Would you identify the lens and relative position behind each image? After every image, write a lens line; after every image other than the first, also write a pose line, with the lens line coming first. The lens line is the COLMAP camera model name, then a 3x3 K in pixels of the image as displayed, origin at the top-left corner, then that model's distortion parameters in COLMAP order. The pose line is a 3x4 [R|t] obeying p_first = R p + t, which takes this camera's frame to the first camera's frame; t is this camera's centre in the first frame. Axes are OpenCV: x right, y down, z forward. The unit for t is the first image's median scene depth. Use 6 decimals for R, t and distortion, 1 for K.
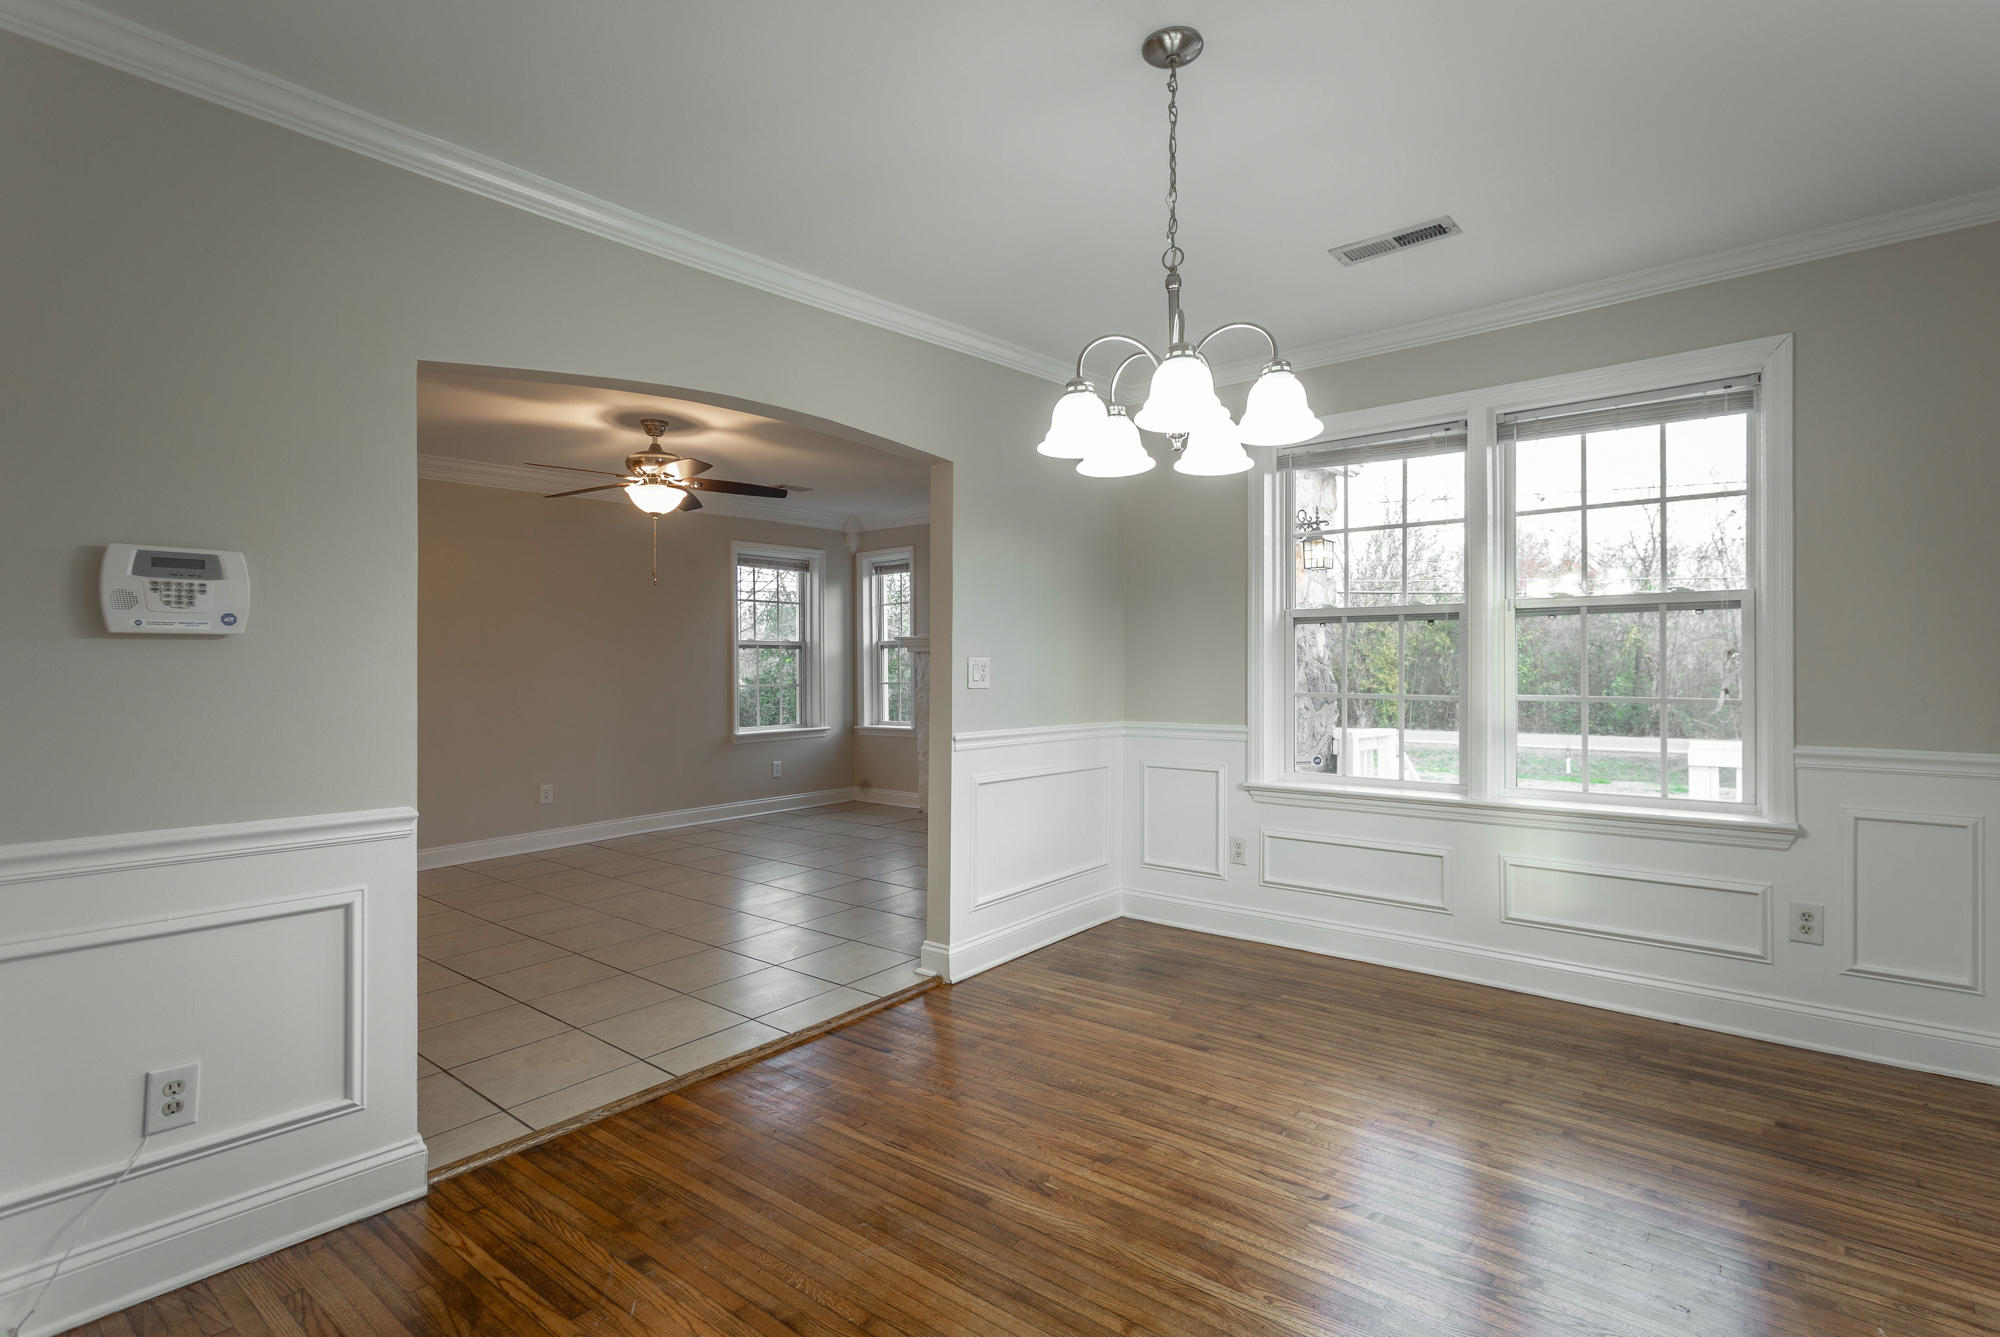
lens RADIAL K [[976.3, 0, 1012.9], [0, 976.3, 662.5], [0, 0, 1]] dist [0.005150, 0.000564]
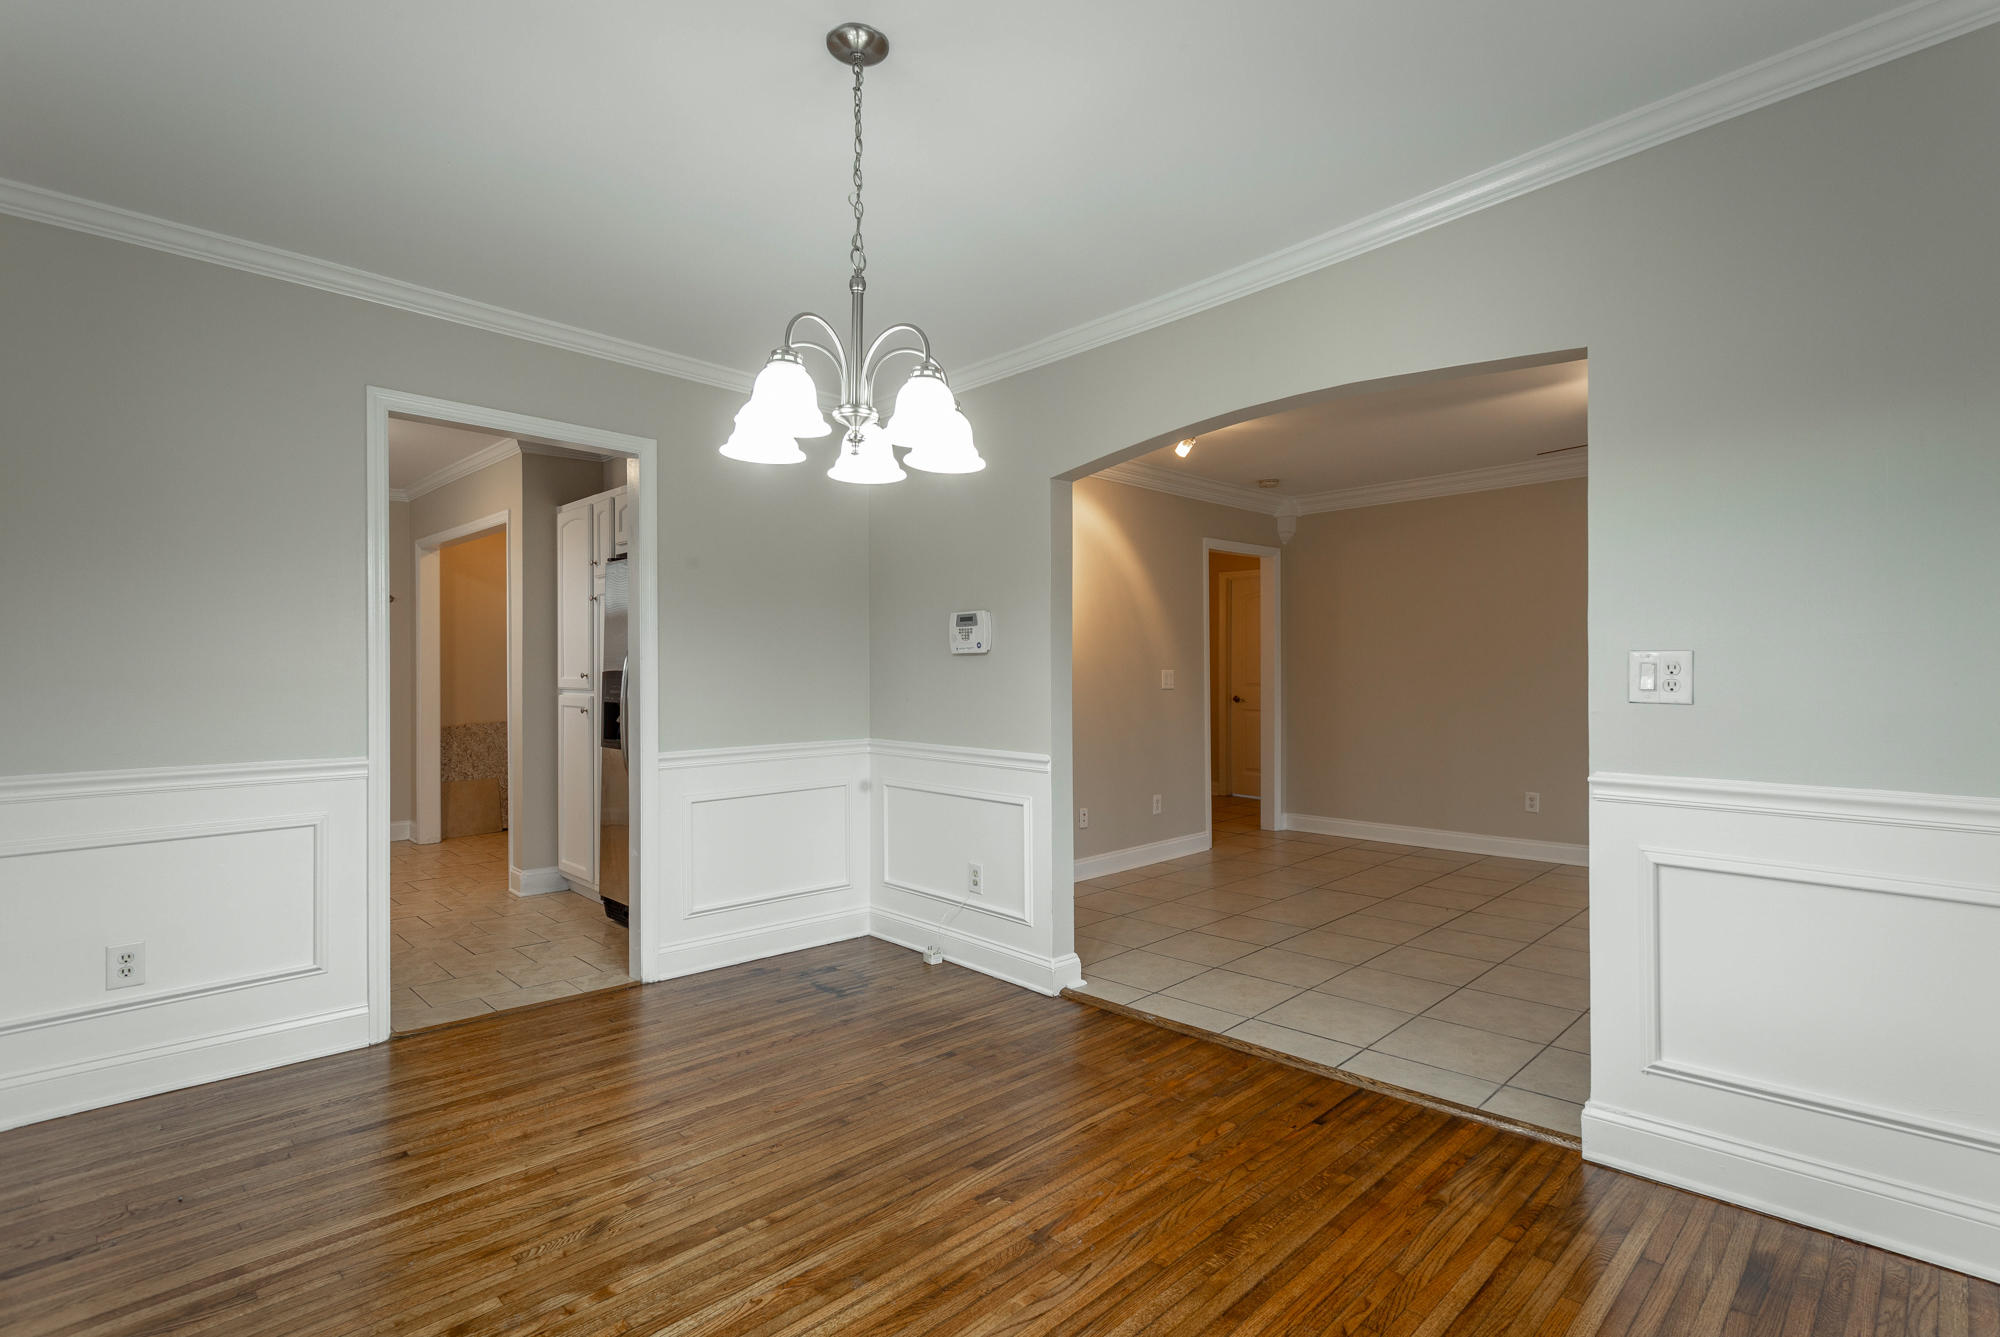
lens RADIAL K [[976.3, 0, 1013.2], [0, 976.3, 669.4], [0, 0, 1]] dist [0.005150, 0.000564]
pose [[-0.100185, 0.020224, -0.994763, 1.052091], [0.013836, 0.999725, 0.018931, -0.029086], [0.994873, -0.011867, -0.100437, 1.160329]]
